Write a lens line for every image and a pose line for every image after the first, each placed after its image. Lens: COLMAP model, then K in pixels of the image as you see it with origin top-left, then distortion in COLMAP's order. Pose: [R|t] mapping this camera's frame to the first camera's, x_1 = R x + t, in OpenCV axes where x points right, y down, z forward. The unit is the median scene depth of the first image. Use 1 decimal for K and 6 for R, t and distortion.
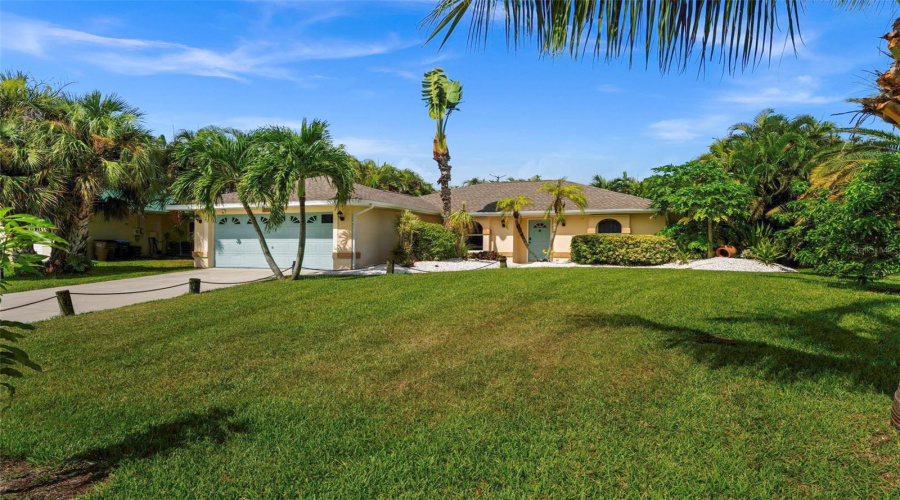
lens RADIAL K [[413.1, 0, 450.0], [0, 413.1, 250.0], [0, 0, 1]] dist [-0.015631, 0.000289]
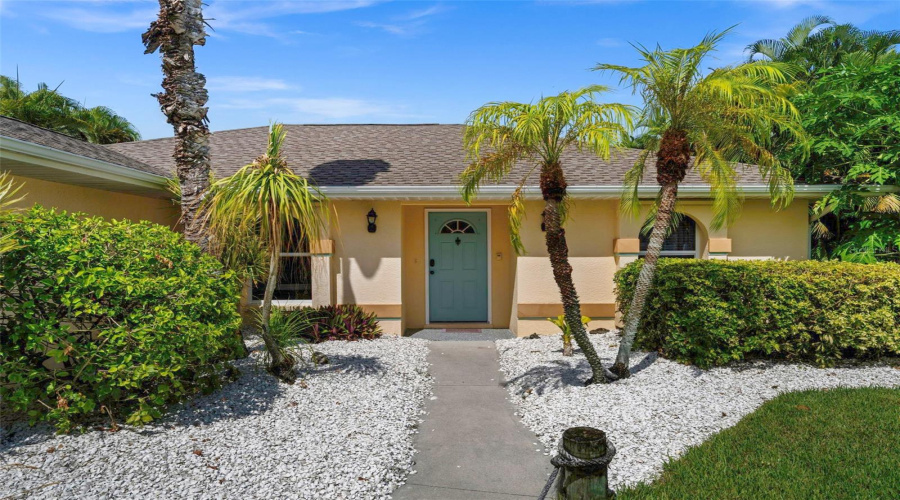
lens RADIAL K [[570.8, 0, 428.1], [0, 570.8, 285.3], [0, 0, 1]] dist [-0.001279, -0.000393]
pose [[0.927058, -0.033875, 0.373386, -0.006761], [0.014517, 0.998406, 0.054536, -0.045743], [-0.374638, -0.045137, 0.926072, 0.676950]]
